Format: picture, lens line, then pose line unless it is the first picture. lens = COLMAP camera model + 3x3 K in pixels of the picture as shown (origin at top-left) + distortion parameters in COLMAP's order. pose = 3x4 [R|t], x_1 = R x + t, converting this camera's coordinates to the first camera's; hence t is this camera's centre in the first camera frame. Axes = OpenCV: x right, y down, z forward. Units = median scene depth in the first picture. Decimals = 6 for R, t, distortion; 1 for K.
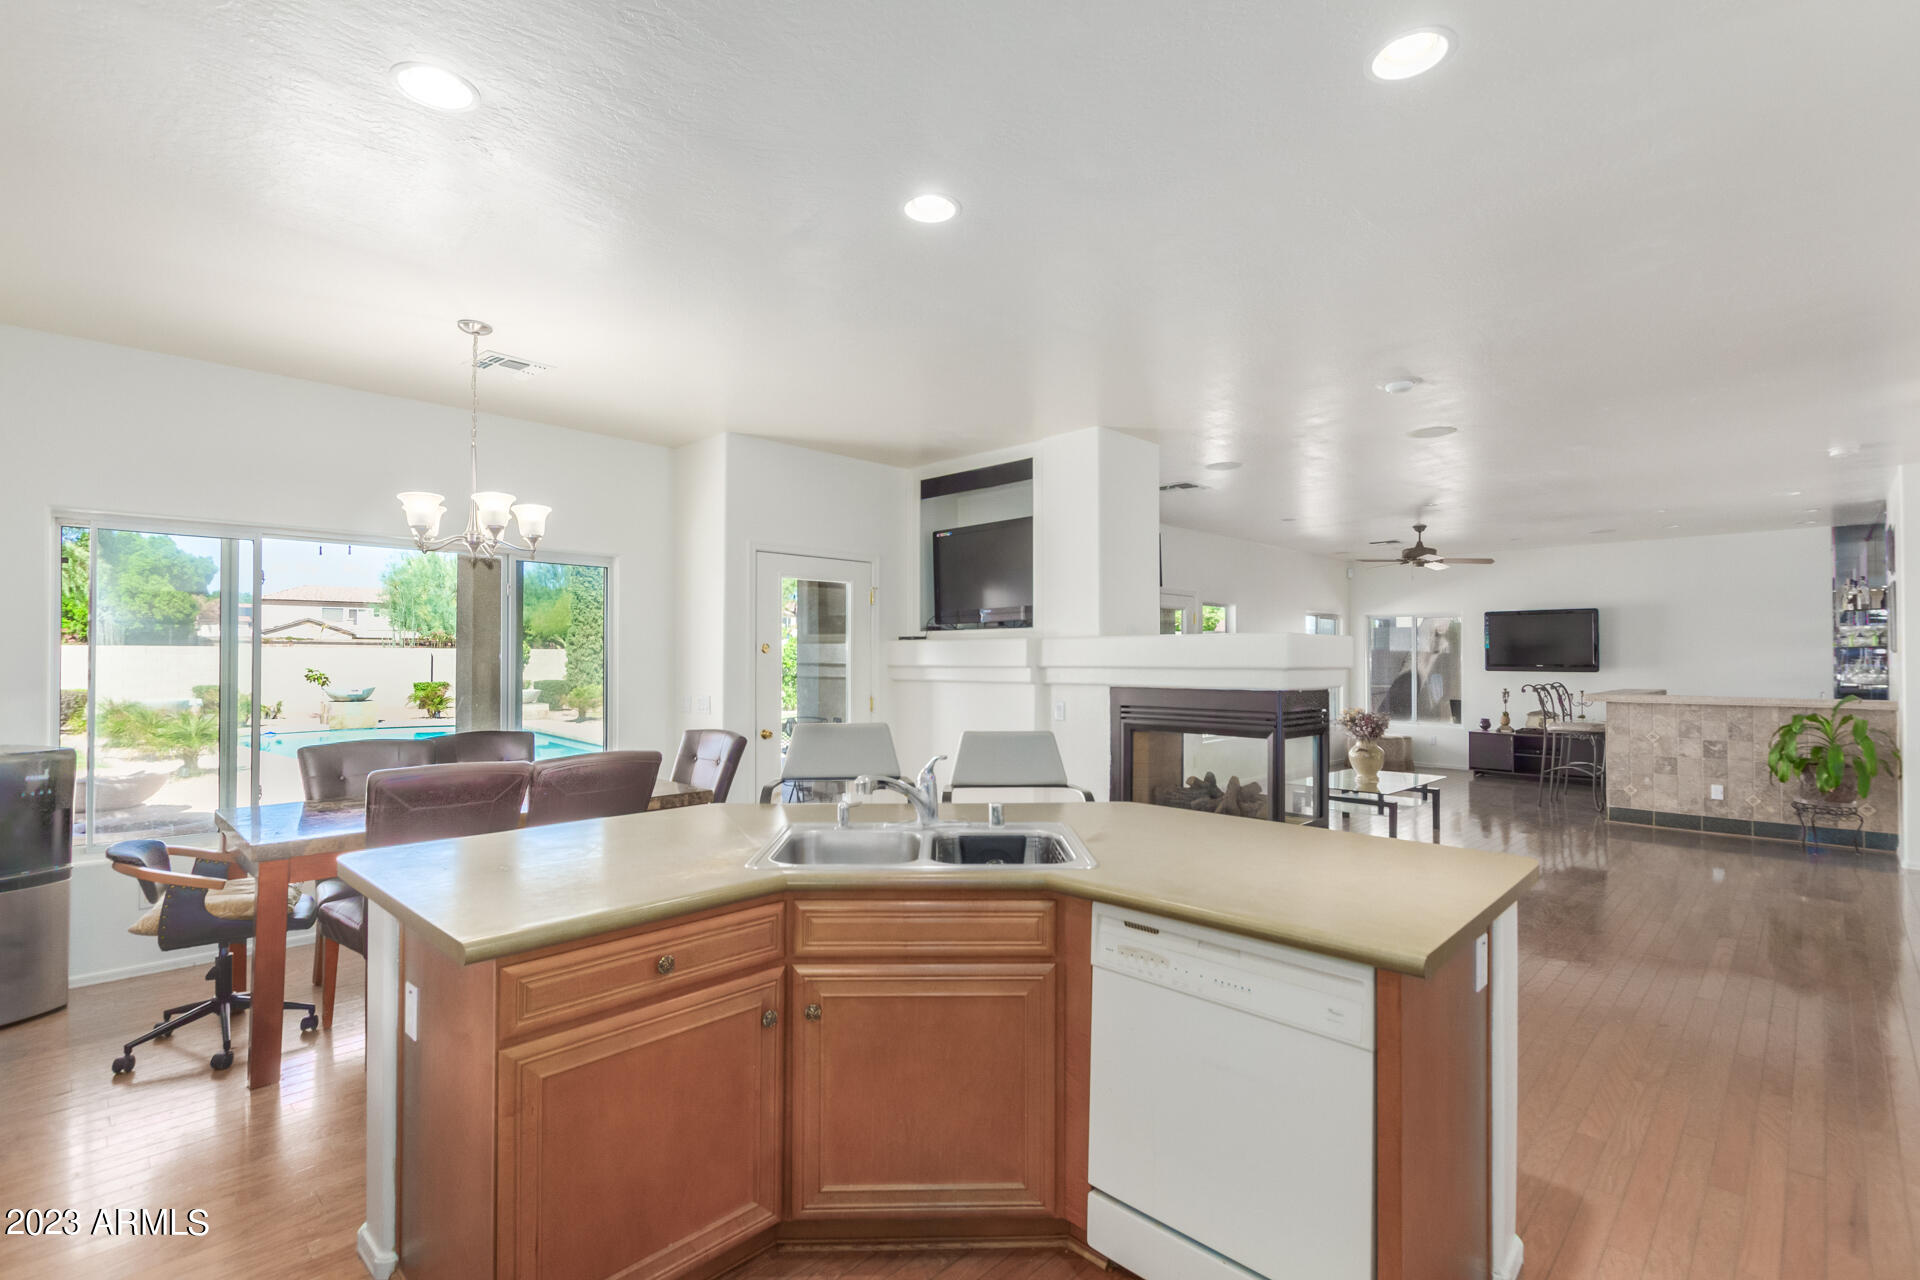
lens RADIAL K [[887.4, 0, 960.8], [0, 887.4, 648.8], [0, 0, 1]] dist [0.002030, -0.000222]
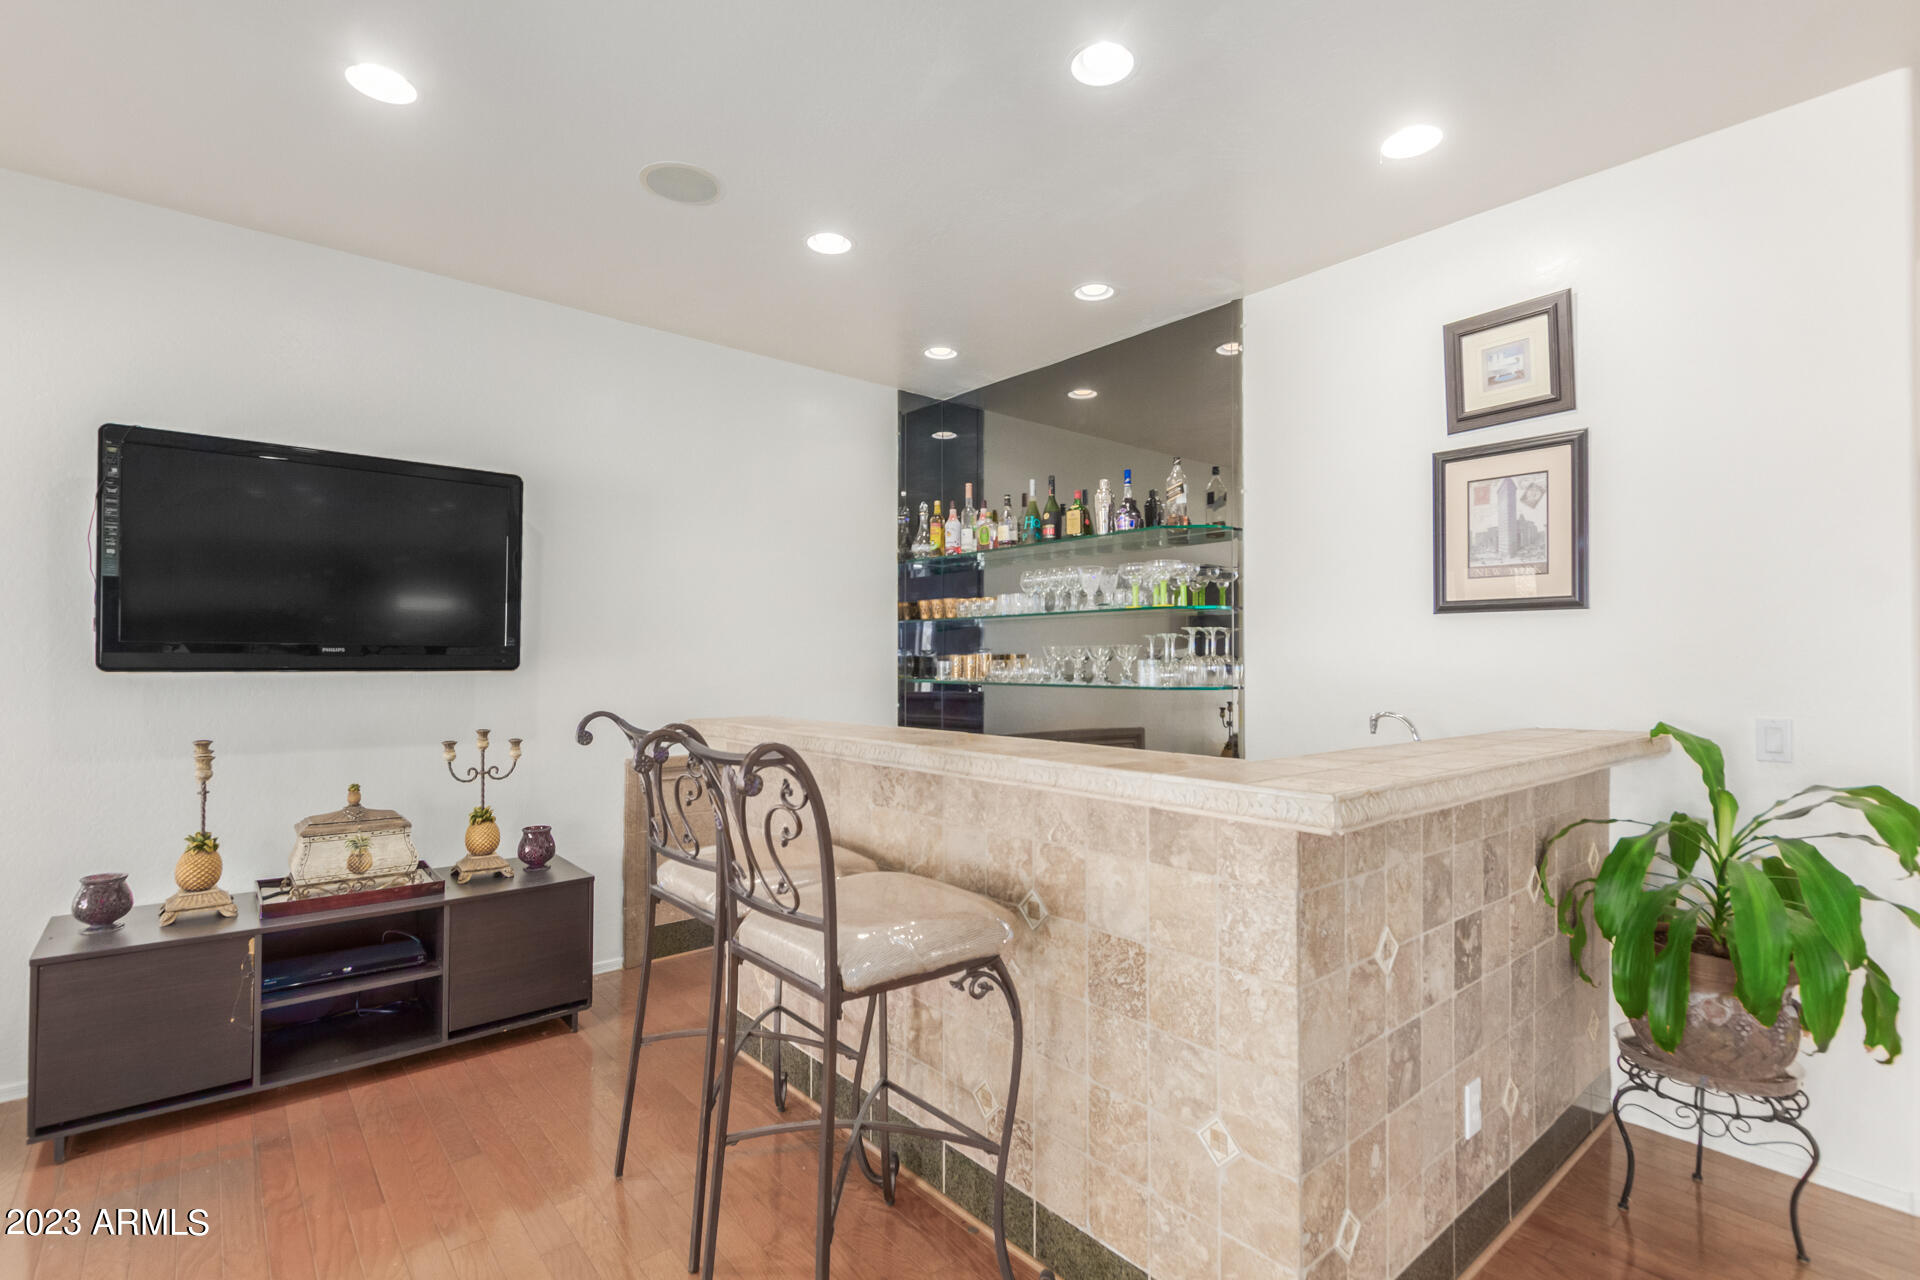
lens RADIAL K [[887.4, 0, 960.8], [0, 887.4, 648.8], [0, 0, 1]] dist [0.002030, -0.000222]
pose [[0.079872, 0.010189, 0.996753, 0.552538], [-0.009337, 0.999912, -0.009473, 0.027072], [-0.996761, -0.008550, 0.079960, 1.112689]]
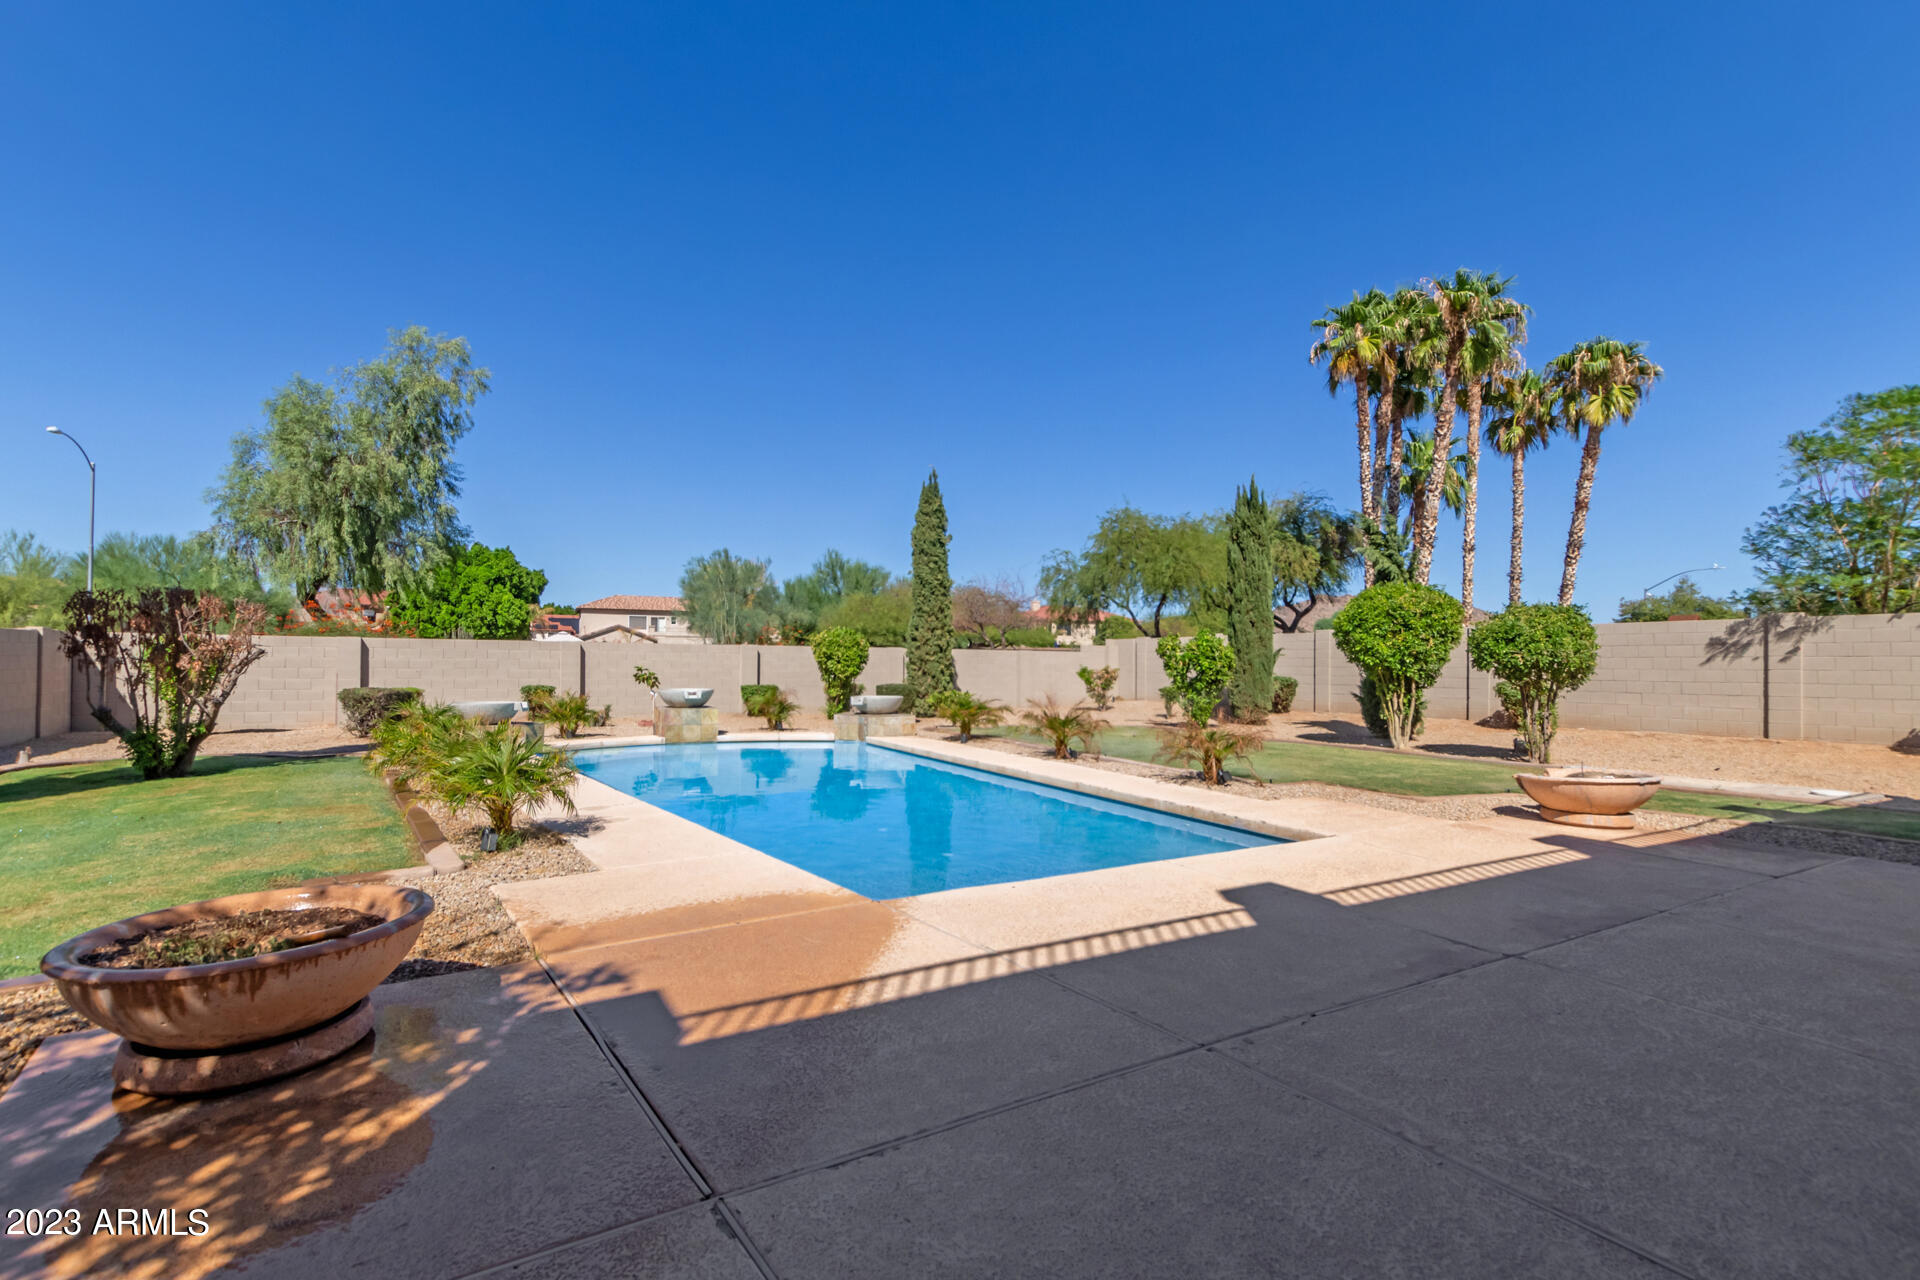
lens RADIAL K [[887.4, 0, 960.8], [0, 887.4, 648.8], [0, 0, 1]] dist [0.002030, -0.000222]
pose [[0.966120, 0.000258, -0.258092, -0.681986], [-0.002888, 0.999948, -0.009810, 0.039426], [0.258076, 0.010223, 0.966071, 0.824272]]
